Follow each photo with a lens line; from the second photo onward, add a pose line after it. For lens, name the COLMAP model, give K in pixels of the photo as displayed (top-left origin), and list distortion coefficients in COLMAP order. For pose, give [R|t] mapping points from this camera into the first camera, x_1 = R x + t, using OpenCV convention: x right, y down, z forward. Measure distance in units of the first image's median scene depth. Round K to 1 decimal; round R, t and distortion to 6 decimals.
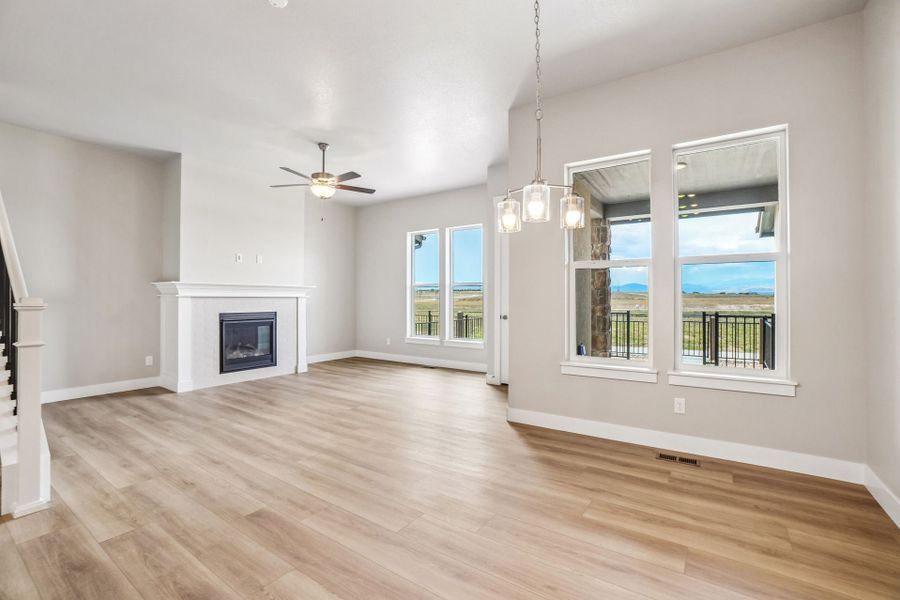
lens RADIAL K [[401.2, 0, 449.5], [0, 401.2, 295.7], [0, 0, 1]] dist [-0.066511, 0.026748]
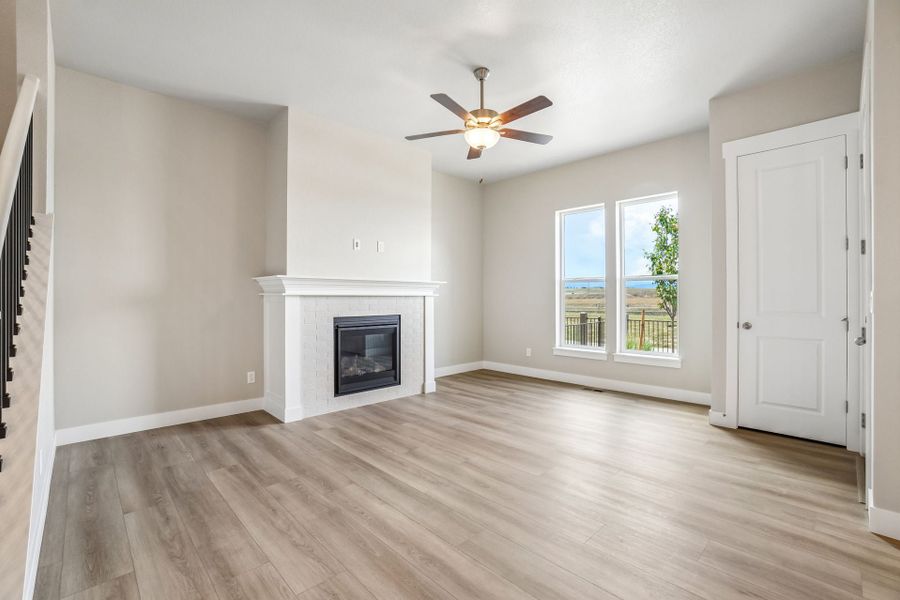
lens RADIAL K [[401.2, 0, 449.5], [0, 401.2, 295.7], [0, 0, 1]] dist [-0.066511, 0.026748]
pose [[0.979809, -0.003160, -0.199911, -0.229332], [0.003896, 0.999987, 0.003289, 0.001340], [0.199898, -0.004001, 0.979809, 0.313430]]
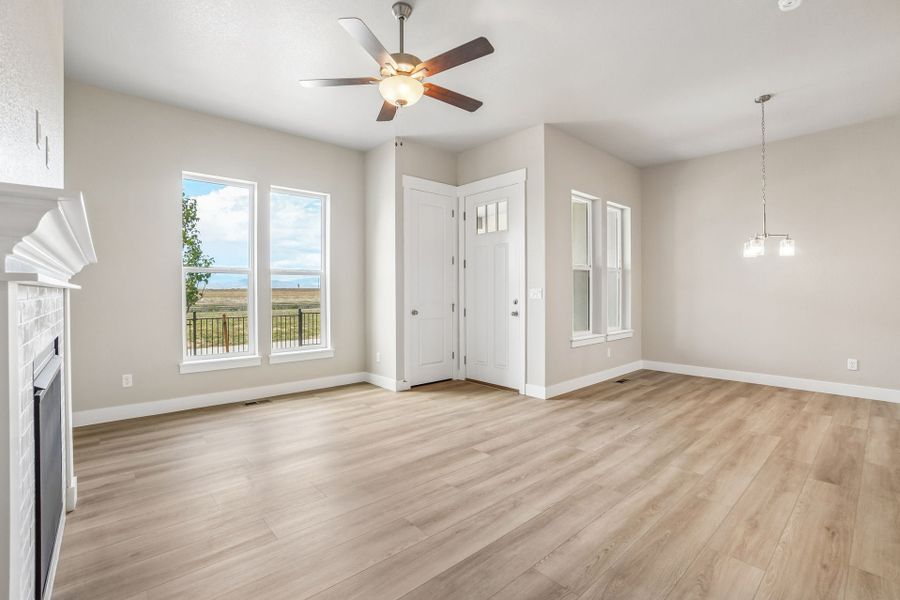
lens RADIAL K [[401.2, 0, 449.5], [0, 401.2, 295.7], [0, 0, 1]] dist [-0.066511, 0.026748]
pose [[0.238815, -0.008531, 0.971028, -0.792830], [-0.005432, 0.999934, 0.010120, 0.006708], [-0.971050, -0.007692, 0.238753, 0.777492]]
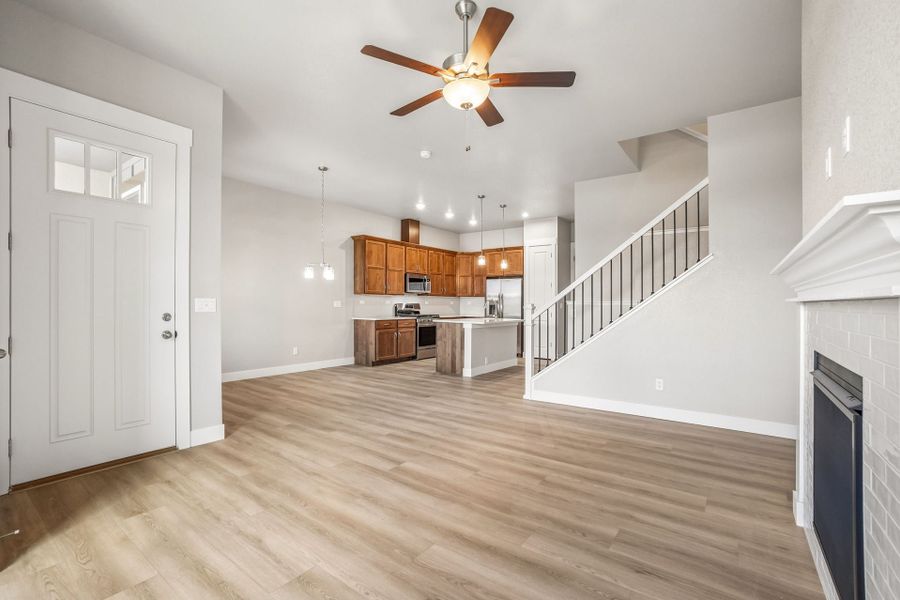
lens RADIAL K [[401.2, 0, 449.5], [0, 401.2, 295.7], [0, 0, 1]] dist [-0.066511, 0.026748]
pose [[-0.999416, -0.007054, 0.033422, -0.301670], [-0.007969, 0.999595, -0.027321, 0.010060], [-0.033216, -0.027571, -0.999068, 1.457808]]
